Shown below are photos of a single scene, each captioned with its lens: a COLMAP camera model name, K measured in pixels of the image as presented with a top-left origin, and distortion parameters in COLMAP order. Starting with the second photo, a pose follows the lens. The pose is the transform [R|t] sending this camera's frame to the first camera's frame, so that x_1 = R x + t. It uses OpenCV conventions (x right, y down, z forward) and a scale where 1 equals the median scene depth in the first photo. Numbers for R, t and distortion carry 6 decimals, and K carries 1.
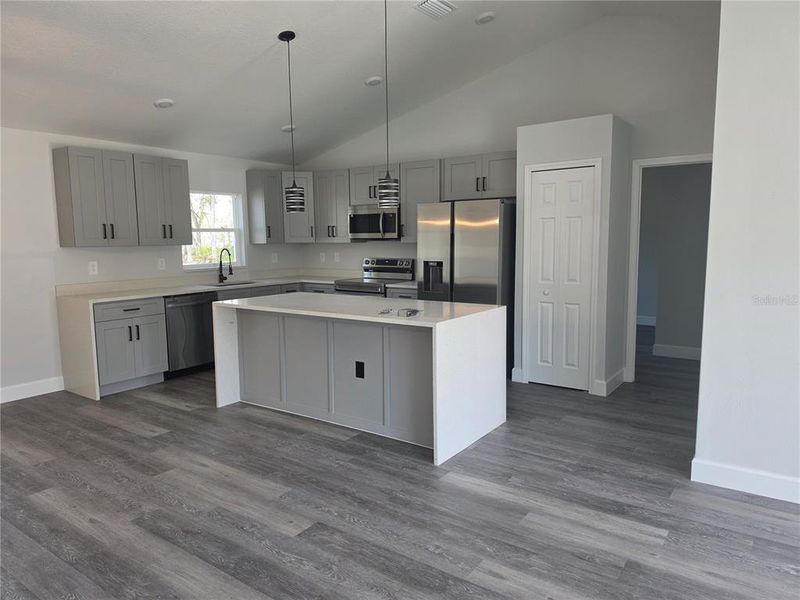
lens RADIAL K [[549.1, 0, 400.0], [0, 549.1, 300.0], [0, 0, 1]] dist [0.104334, -0.141443]
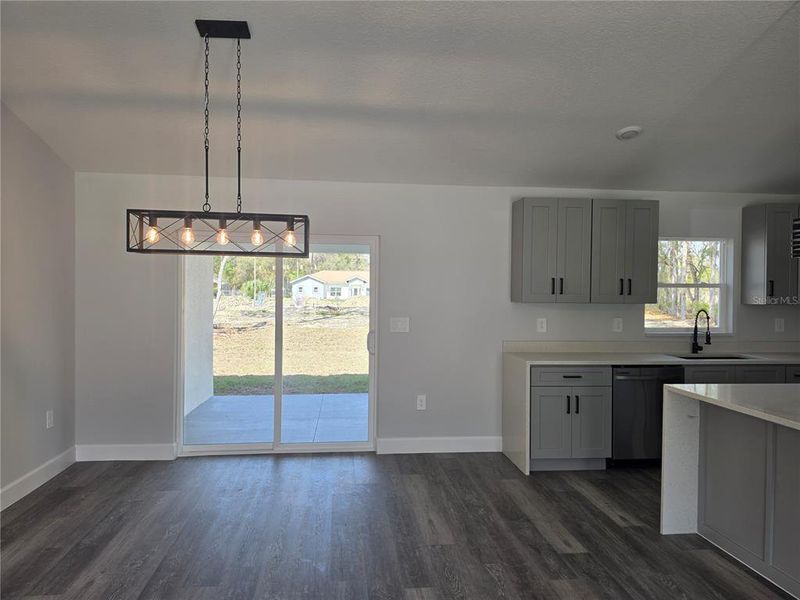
lens RADIAL K [[558.0, 0, 397.9], [0, 558.0, 296.4], [0, 0, 1]] dist [0.072757, -0.082819]
pose [[0.668143, 0.027202, -0.743536, -0.023535], [-0.104488, 0.992859, -0.057569, -0.029798], [0.736660, 0.116155, 0.666214, 0.230577]]
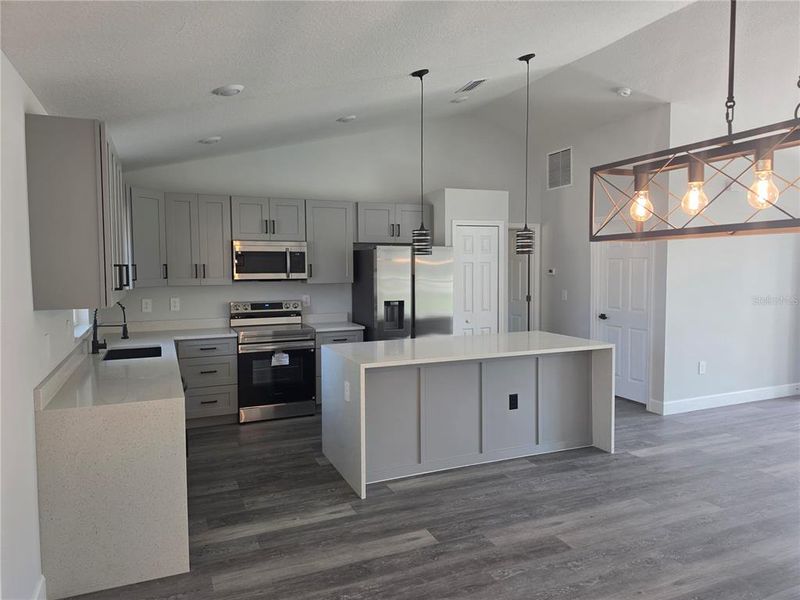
lens RADIAL K [[547.5, 0, 408.3], [0, 547.5, 293.2], [0, 0, 1]] dist [0.073665, -0.082590]
pose [[0.511971, -0.036956, 0.858208, -0.929903], [0.097609, 0.995106, -0.015378, -0.075666], [-0.853439, 0.091642, 0.513072, 0.505489]]
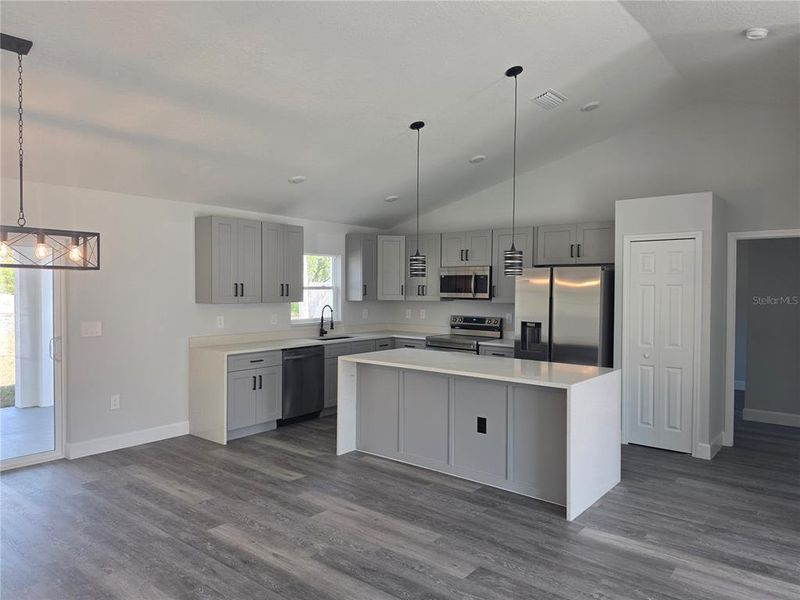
lens RADIAL K [[551.0, 0, 401.6], [0, 551.0, 299.1], [0, 0, 1]] dist [0.074880, -0.084983]
pose [[0.997911, 0.020067, -0.061402, -0.140923], [-0.025758, 0.995301, -0.093344, -0.010386], [0.059240, 0.094731, 0.993739, -0.085208]]
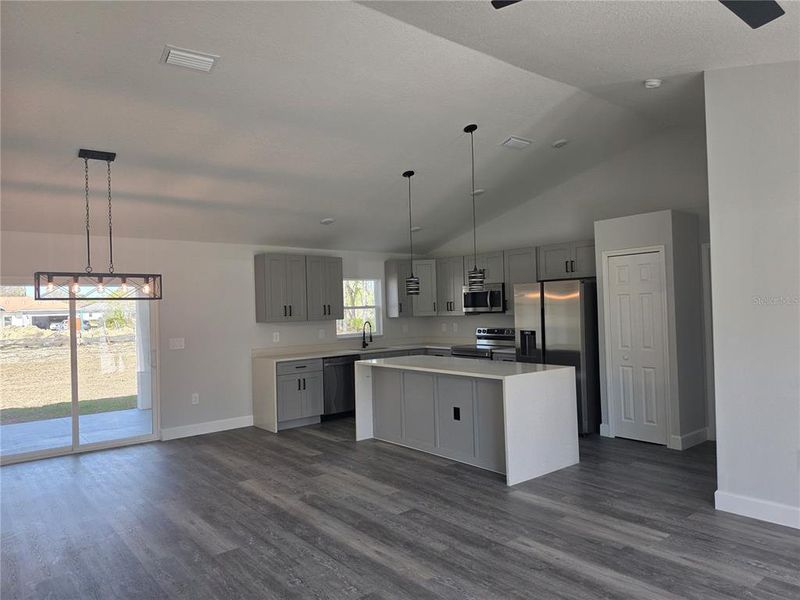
lens RADIAL K [[549.1, 0, 400.0], [0, 549.1, 300.0], [0, 0, 1]] dist [0.104334, -0.141443]
pose [[0.965701, -0.018368, -0.259008, 0.119968], [-0.014258, 0.992239, -0.123527, 0.019097], [0.259267, 0.122983, 0.957944, -0.281126]]
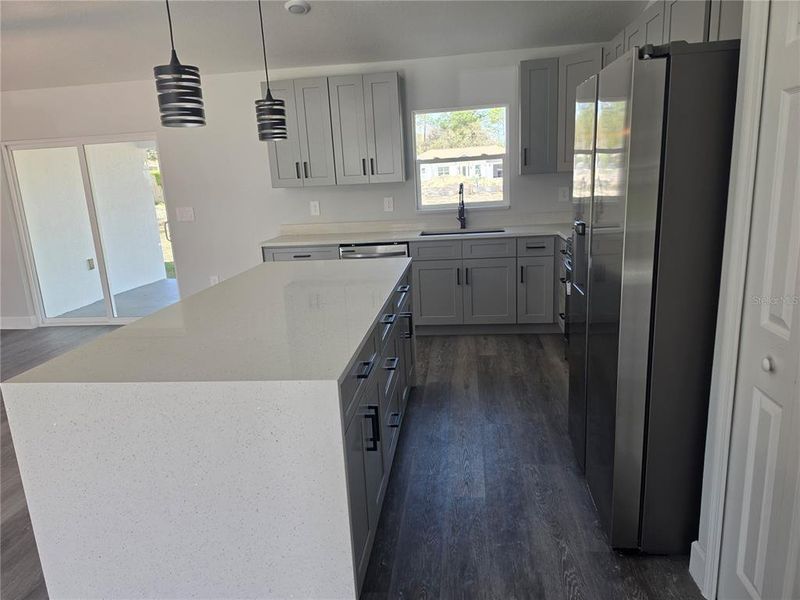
lens RADIAL K [[545.6, 0, 400.0], [0, 545.6, 300.0], [0, 0, 1]] dist [0.148301, -0.204024]
pose [[0.480360, 0.185642, -0.857200, 0.431032], [-0.052582, 0.981681, 0.183135, -0.094905], [0.875494, -0.042898, 0.481321, 0.749477]]
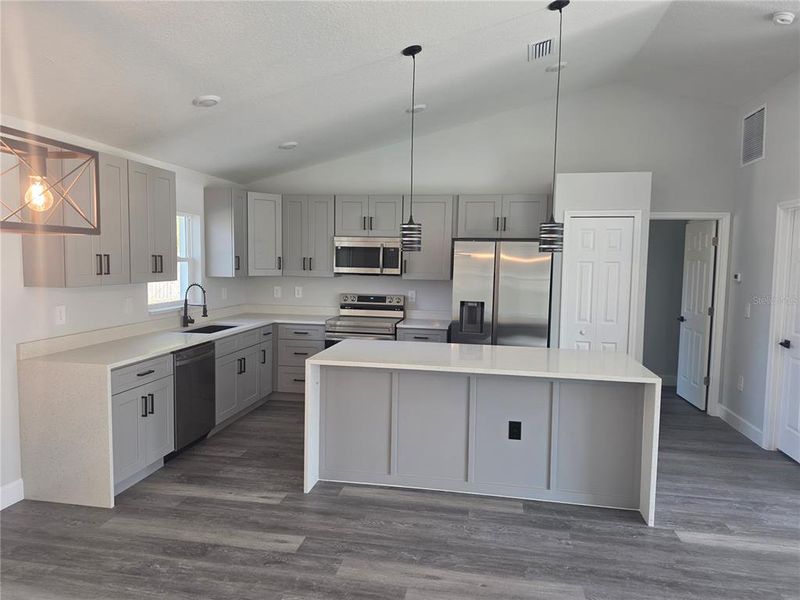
lens RADIAL K [[551.0, 0, 401.6], [0, 551.0, 299.1], [0, 0, 1]] dist [0.074880, -0.084983]
pose [[0.901918, -0.003627, 0.431892, -0.530776], [0.021092, 0.999142, -0.035656, -0.049229], [-0.431392, 0.041268, 0.901220, 0.214319]]
